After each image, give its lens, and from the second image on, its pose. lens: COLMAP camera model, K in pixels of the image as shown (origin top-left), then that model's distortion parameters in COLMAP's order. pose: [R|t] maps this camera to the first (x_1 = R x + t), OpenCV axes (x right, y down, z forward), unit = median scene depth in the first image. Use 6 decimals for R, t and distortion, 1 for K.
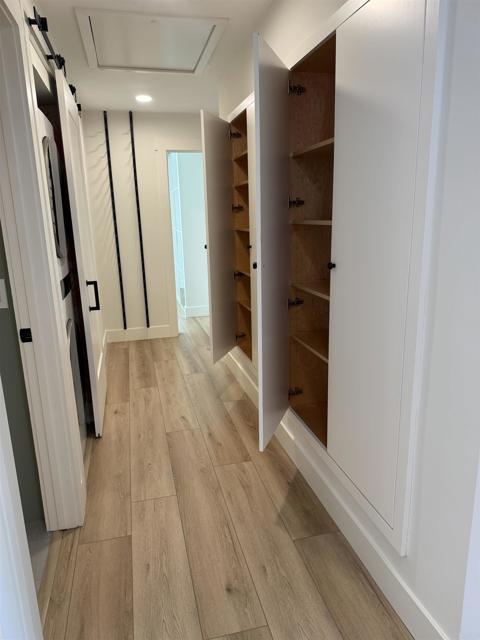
lens RADIAL K [[441.1, 0, 230.3], [0, 441.1, 322.7], [0, 0, 1]] dist [0.043990, -0.058209]
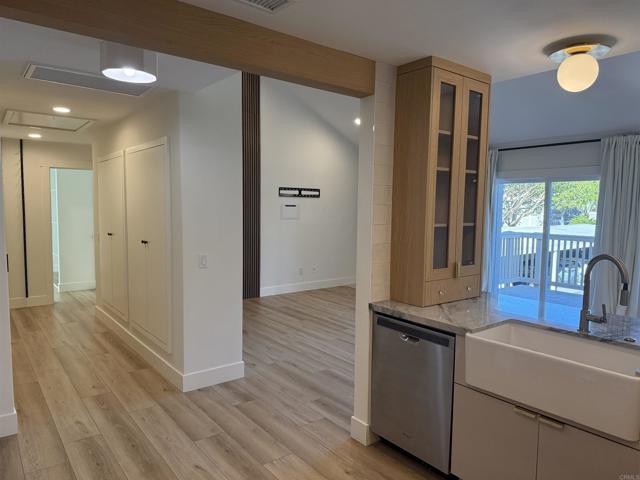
lens RADIAL K [[441.1, 0, 320.0], [0, 441.1, 240.0], [0, 0, 1]] dist [0.043990, -0.058209]
pose [[0.899571, 0.011040, 0.436636, 0.020465], [0.062748, 0.986044, -0.154208, 0.170451], [-0.432244, 0.166119, 0.886323, -0.917722]]
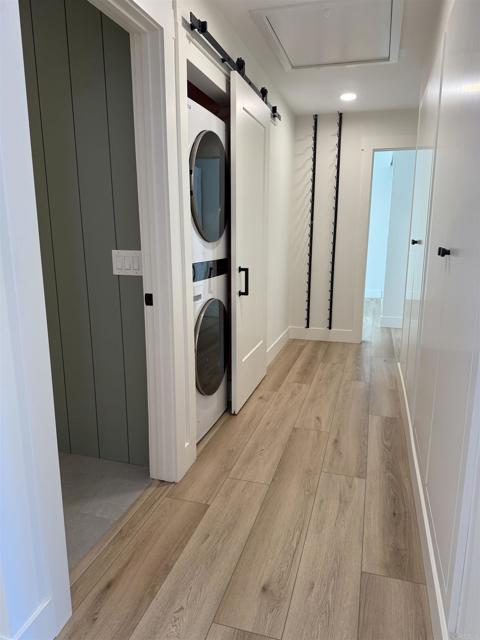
lens RADIAL K [[440.2, 0, 240.0], [0, 440.2, 320.0], [0, 0, 1]] dist [0.057191, -0.063683]
pose [[0.867484, 0.128730, -0.480520, 0.192526], [-0.145006, 0.989425, 0.003285, 0.026878], [0.475862, 0.066828, 0.876977, 0.068410]]
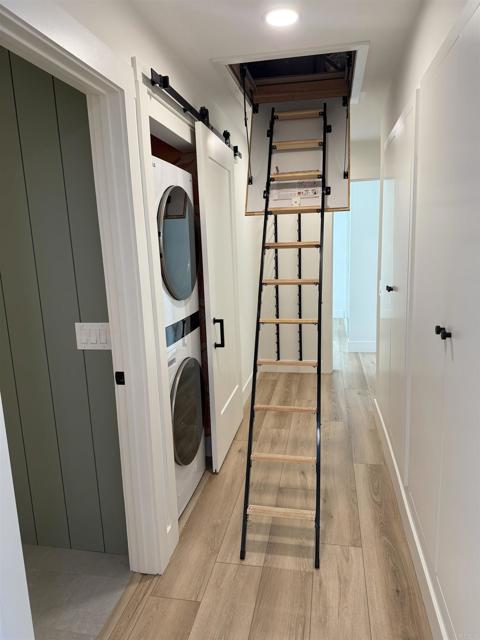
lens RADIAL K [[438.0, 0, 240.0], [0, 438.0, 320.0], [0, 0, 1]] dist [0.045729, -0.058381]
pose [[0.913162, 0.068410, -0.401814, 0.128771], [-0.088542, 0.995567, -0.031722, -0.063214], [0.397863, 0.064545, 0.915171, 0.098611]]
